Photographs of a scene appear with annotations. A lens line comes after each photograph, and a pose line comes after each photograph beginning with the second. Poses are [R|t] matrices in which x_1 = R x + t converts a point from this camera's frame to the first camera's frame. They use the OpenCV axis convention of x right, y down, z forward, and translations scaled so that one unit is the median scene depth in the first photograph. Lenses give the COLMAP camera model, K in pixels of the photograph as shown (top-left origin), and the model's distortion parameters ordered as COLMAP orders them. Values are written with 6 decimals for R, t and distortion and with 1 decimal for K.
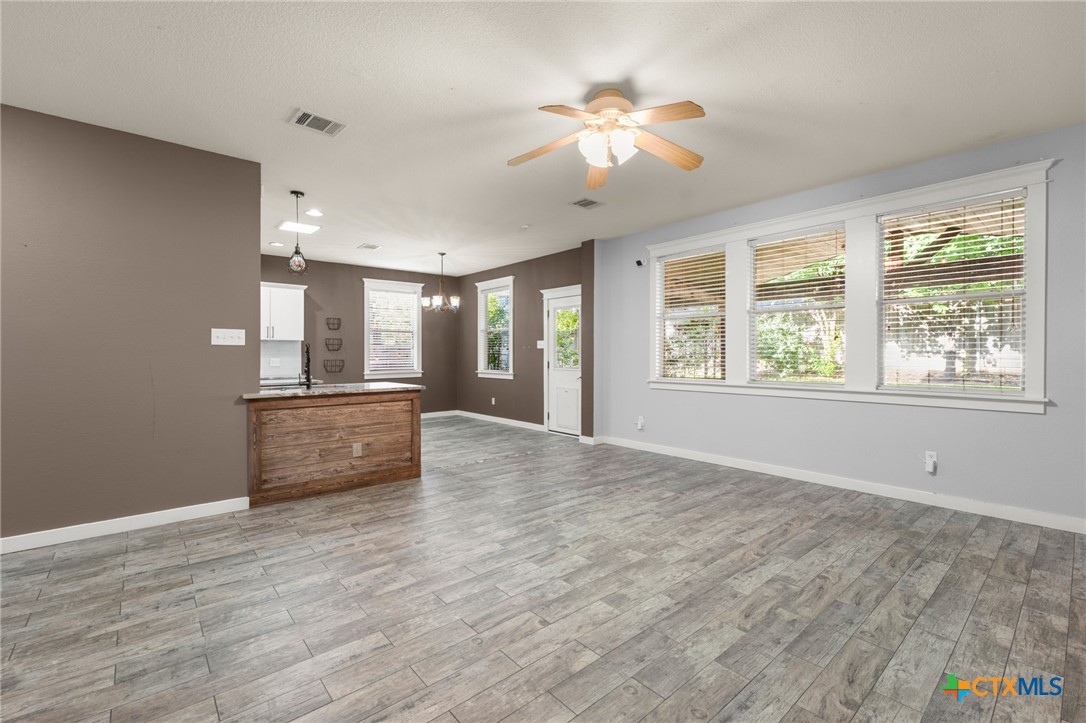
lens RADIAL K [[466.6, 0, 536.0], [0, 466.6, 354.1], [0, 0, 1]] dist [-0.000575, -0.000501]
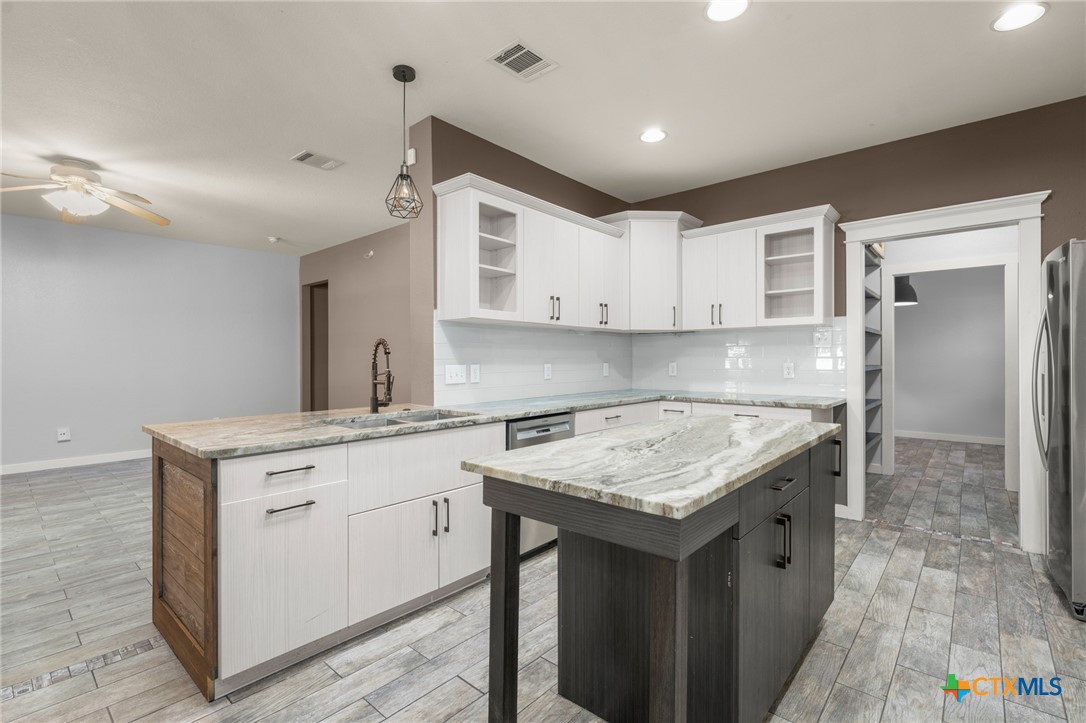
lens RADIAL K [[500.8, 0, 542.8], [0, 500.8, 359.8], [0, 0, 1]] dist [-0.001183, 0.000032]
pose [[-0.989075, 0.005475, -0.147312, -0.812064], [0.005141, 0.999983, 0.002650, 0.002956], [0.147324, 0.001864, -0.989087, 2.249358]]
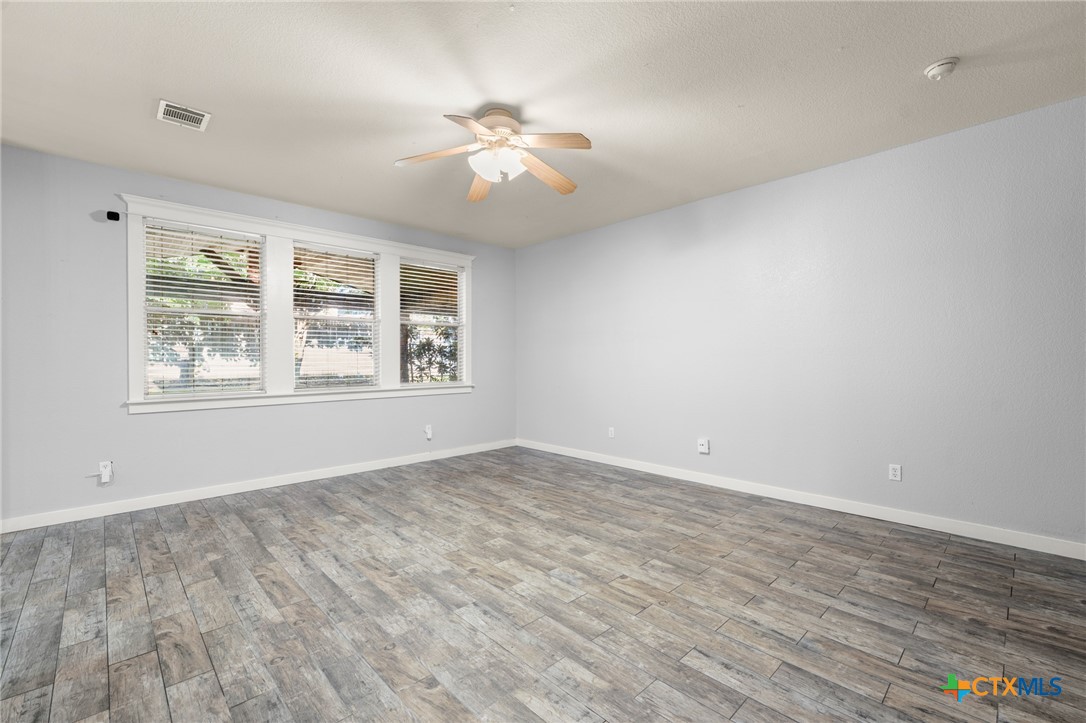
lens RADIAL K [[466.6, 0, 536.0], [0, 466.6, 361.4], [0, 0, 1]] dist [-0.000575, -0.000501]
pose [[-0.050746, -0.000586, 0.998711, -0.787458], [0.004329, 0.999990, 0.000806, 0.002737], [-0.998702, 0.004364, -0.050743, 0.846202]]
